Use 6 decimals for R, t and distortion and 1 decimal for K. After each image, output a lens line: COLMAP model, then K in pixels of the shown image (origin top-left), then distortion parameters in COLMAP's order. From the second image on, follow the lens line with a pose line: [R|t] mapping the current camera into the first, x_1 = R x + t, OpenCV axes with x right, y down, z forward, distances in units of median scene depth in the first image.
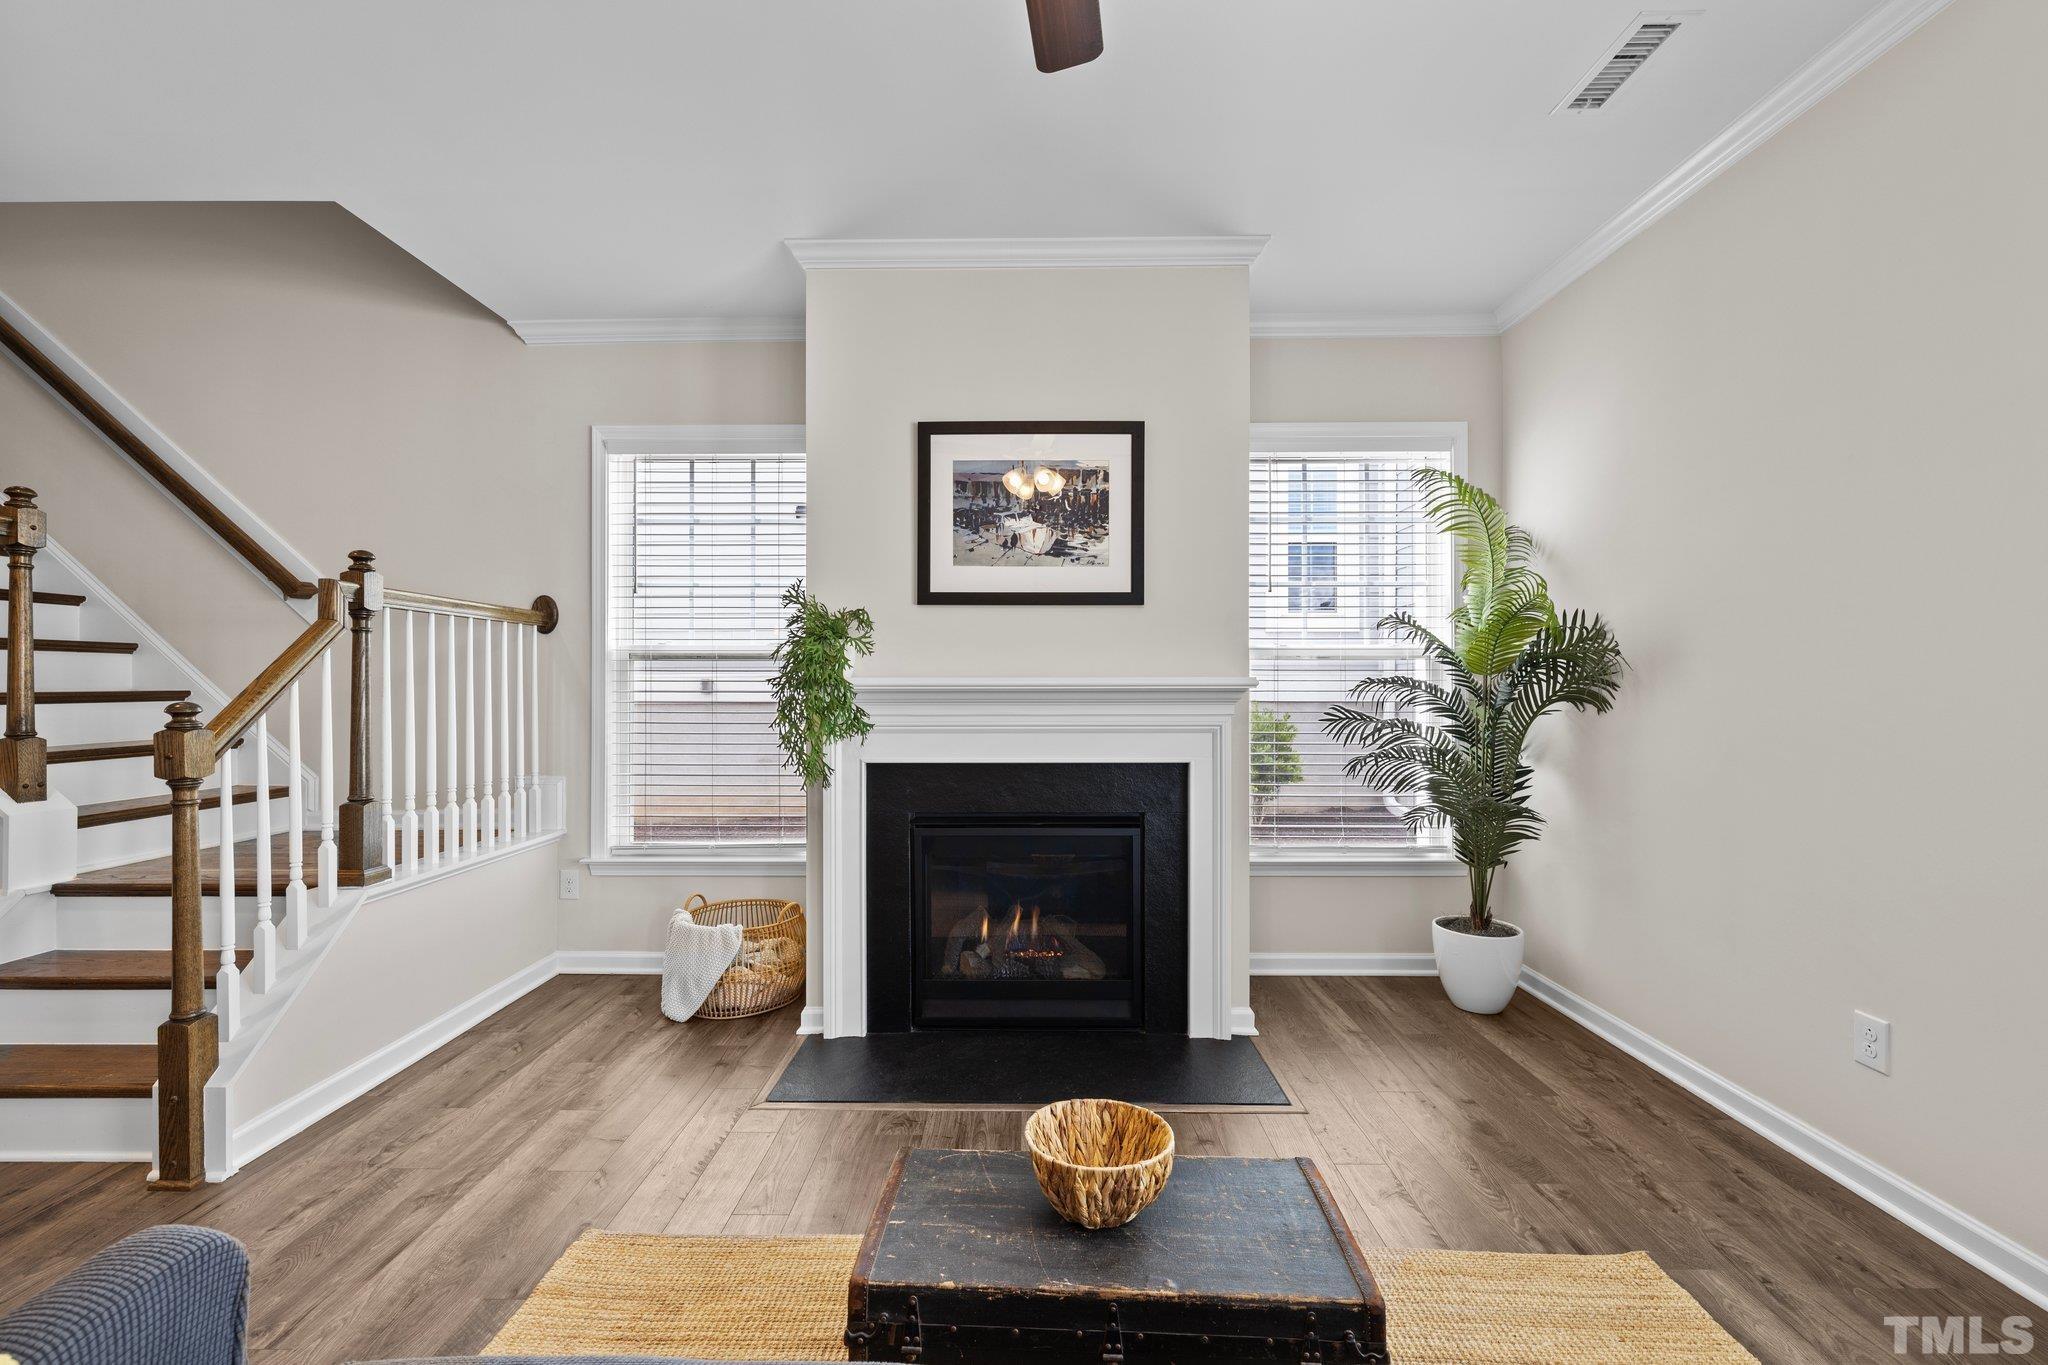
lens RADIAL K [[854.7, 0, 1018.1], [0, 854.7, 682.8], [0, 0, 1]] dist [0.001630, -0.000003]
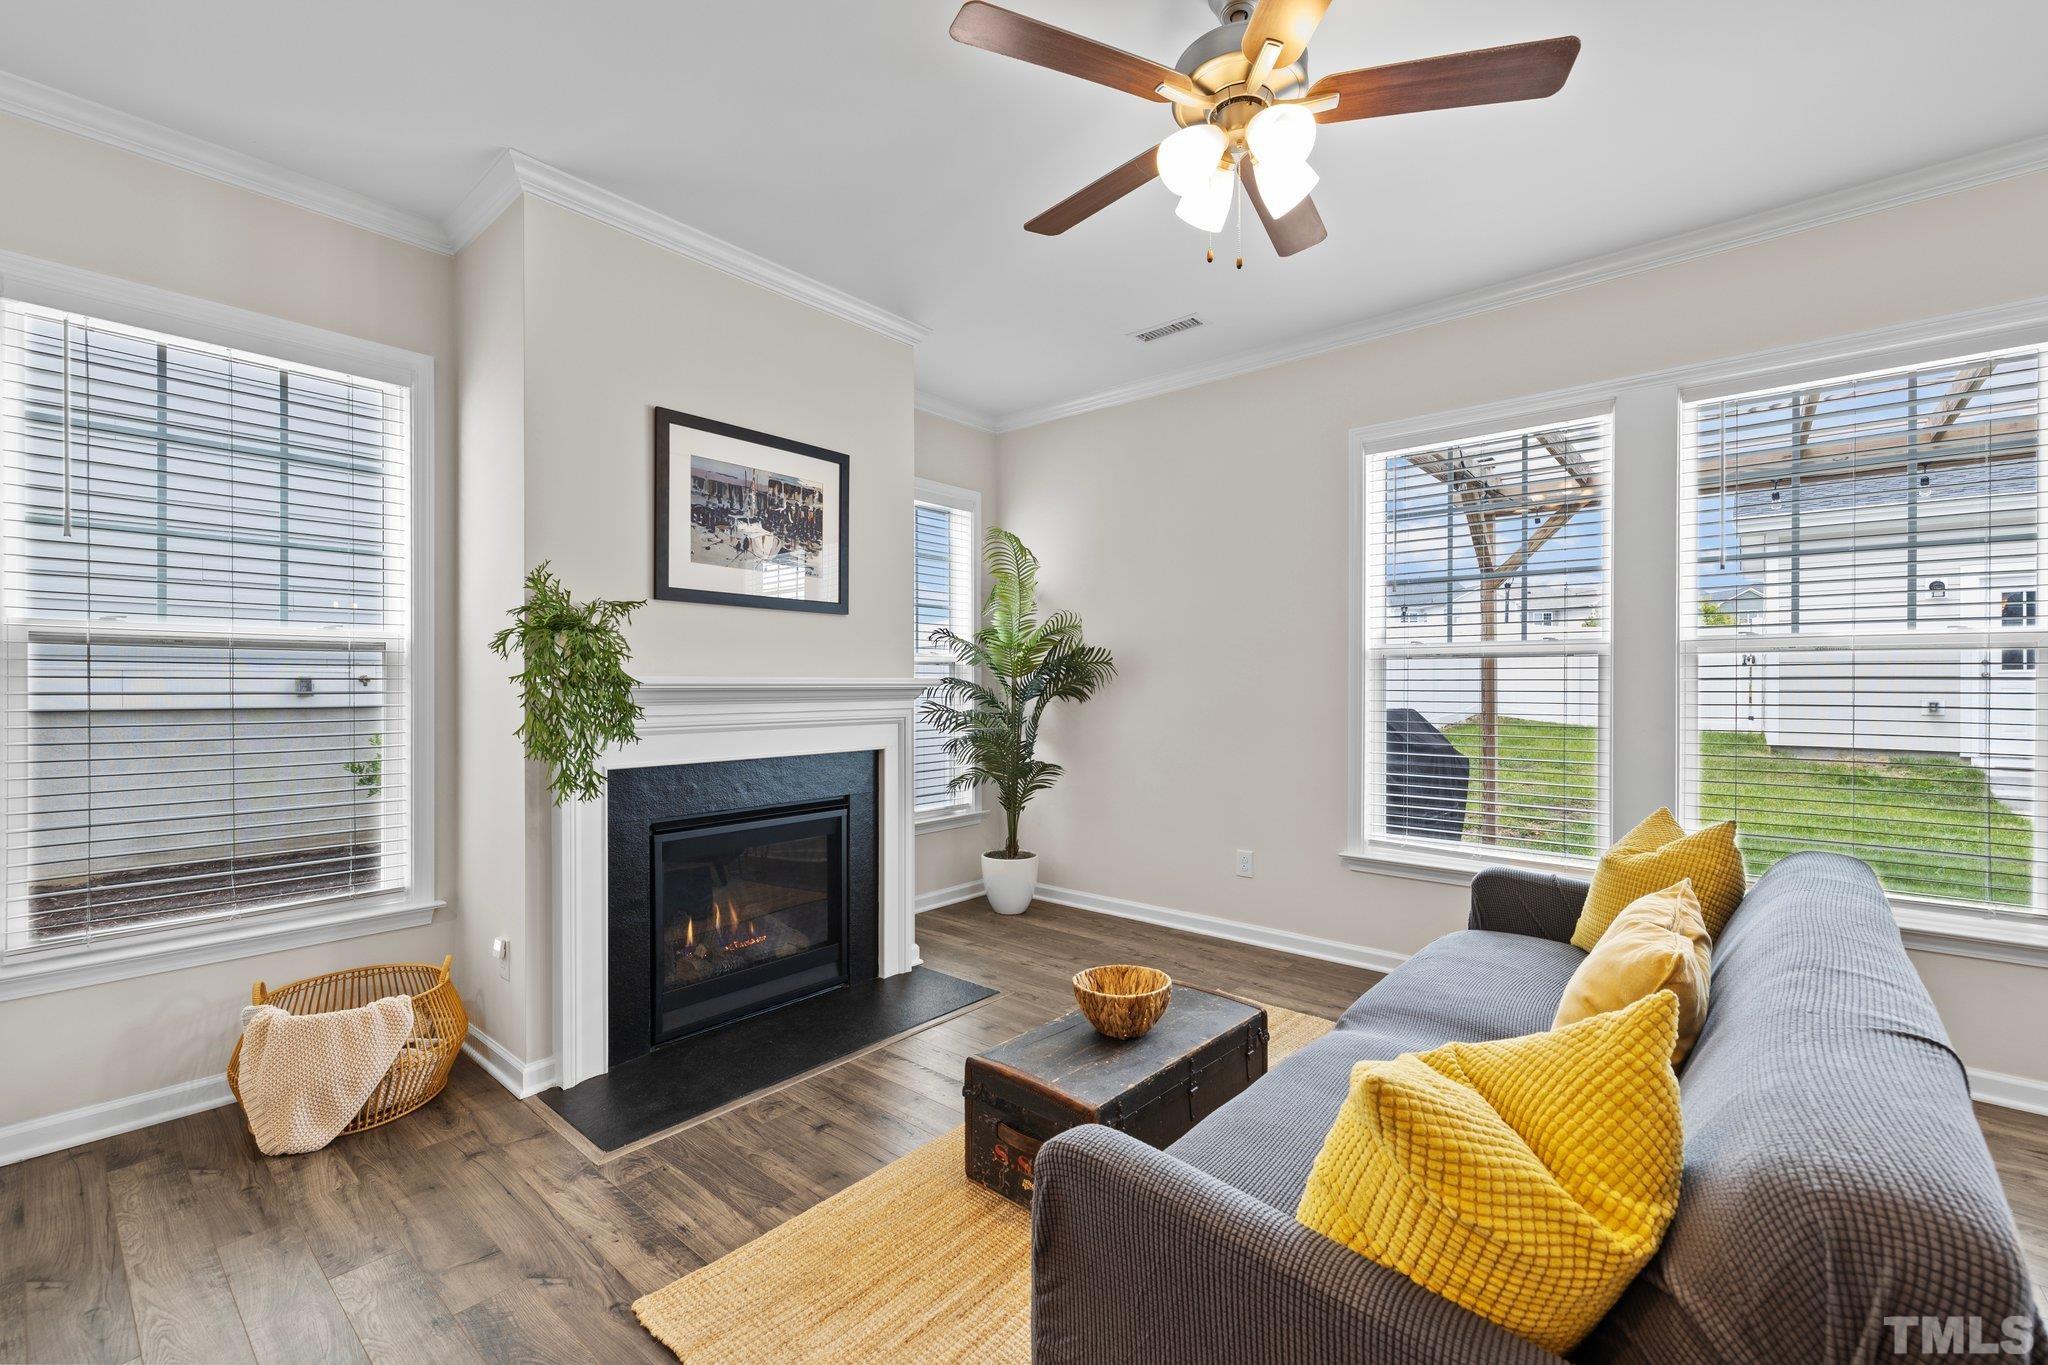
lens RADIAL K [[859.2, 0, 1019.5], [0, 859.2, 680.1], [0, 0, 1]] dist [-0.000498, -0.000180]
pose [[0.640669, 0.003861, 0.767807, -0.590002], [-0.003754, 0.999991, -0.001896, -0.001699], [-0.767808, -0.001668, 0.640678, 0.081279]]
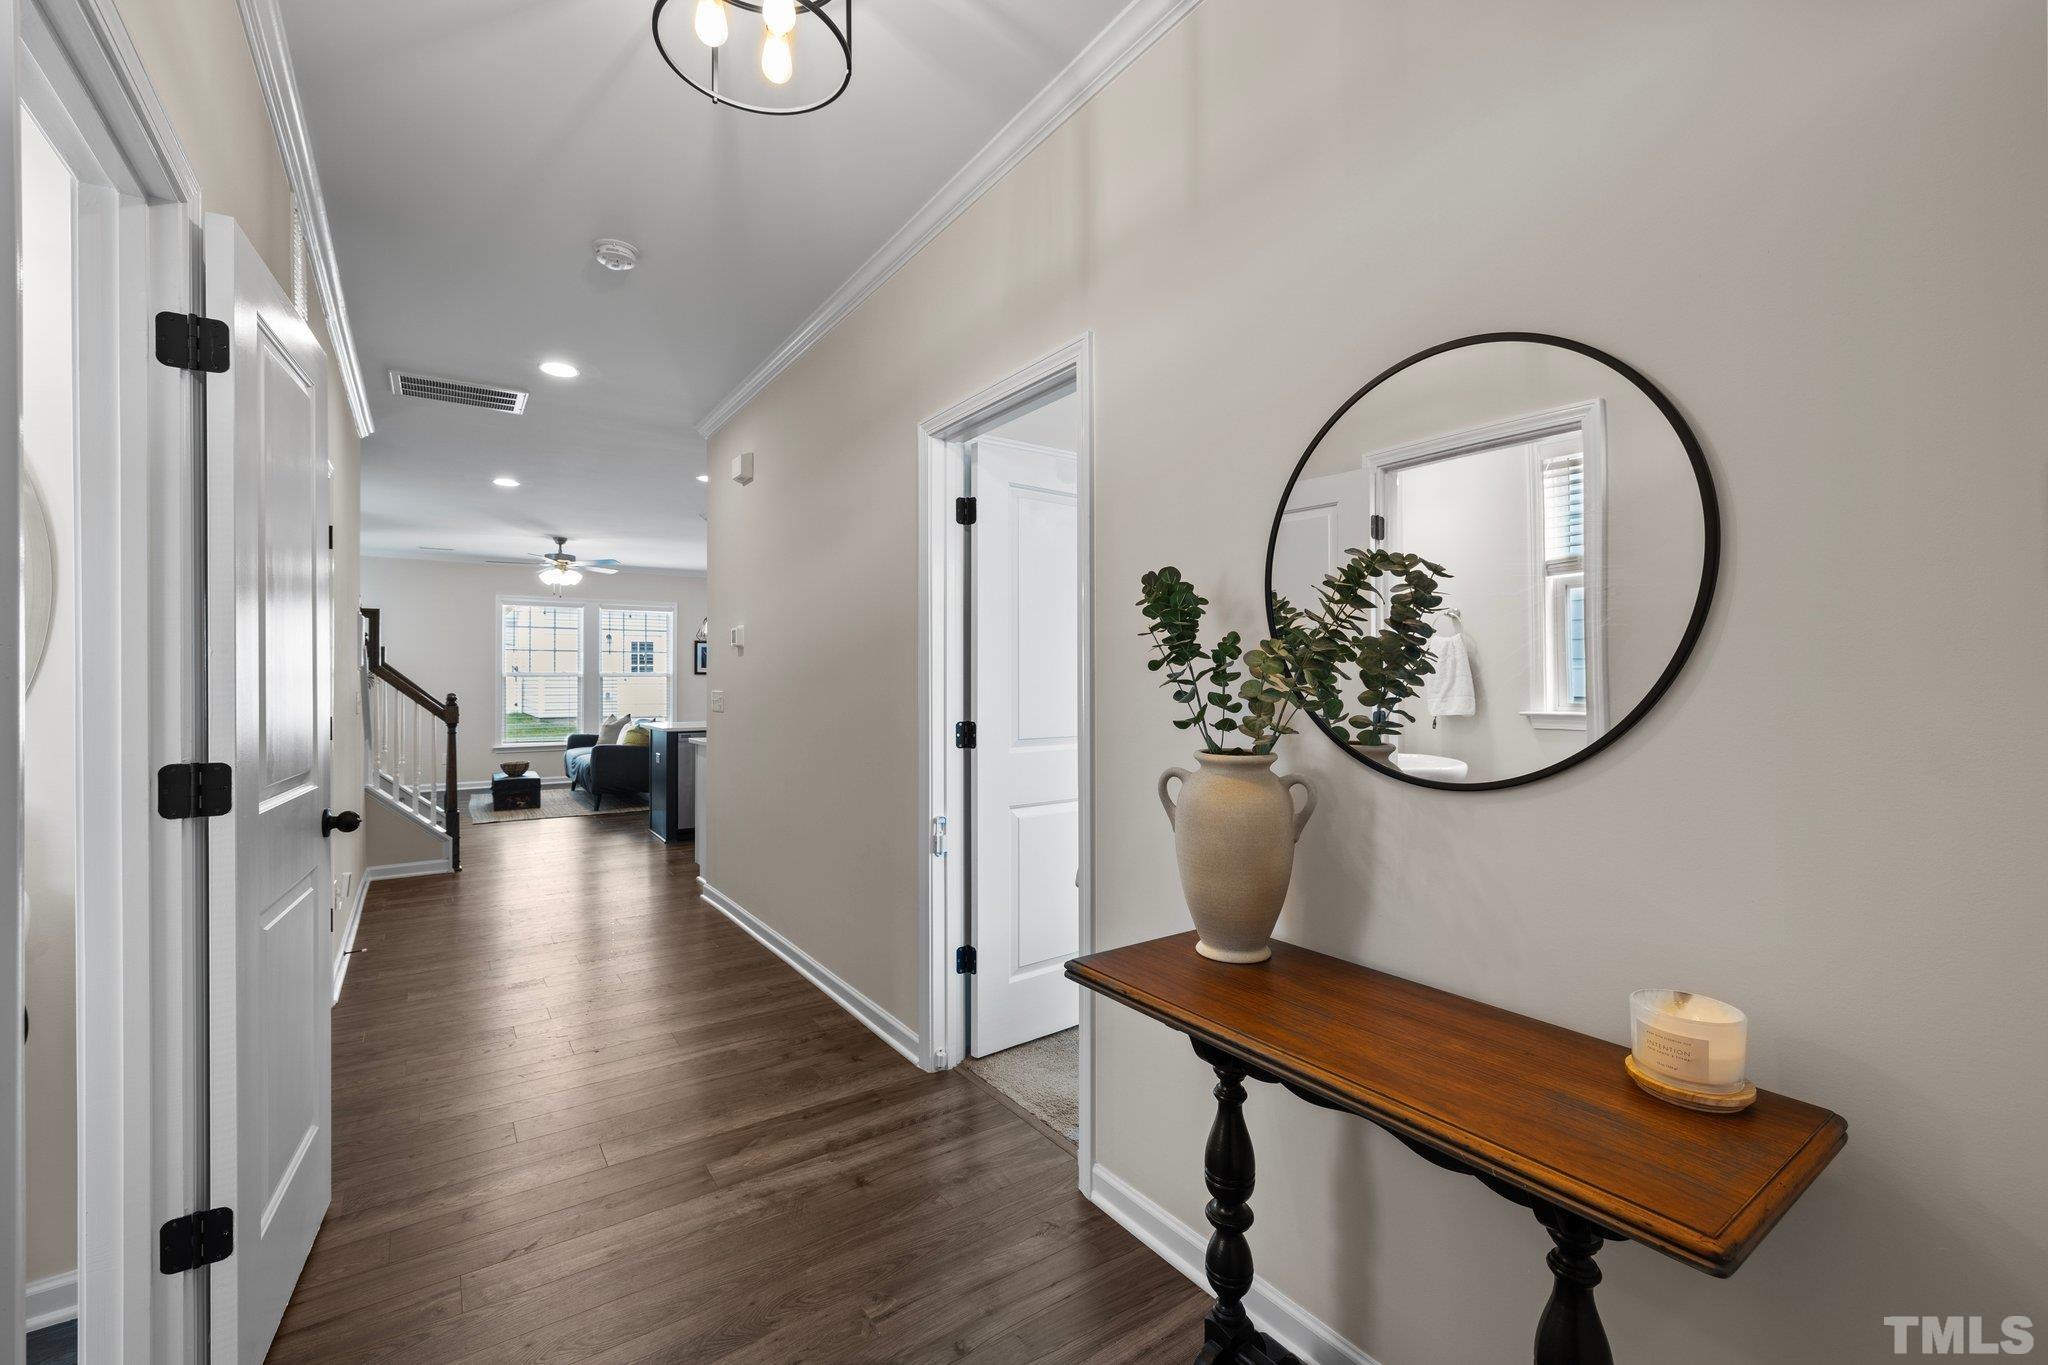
lens RADIAL K [[859.2, 0, 1019.5], [0, 859.2, 680.1], [0, 0, 1]] dist [-0.000498, -0.000180]
pose [[-0.580605, 0.000000, 0.814185, -3.347607], [-0.002325, 0.999996, -0.001658, -0.021910], [-0.814182, -0.002855, -0.580603, 0.798426]]
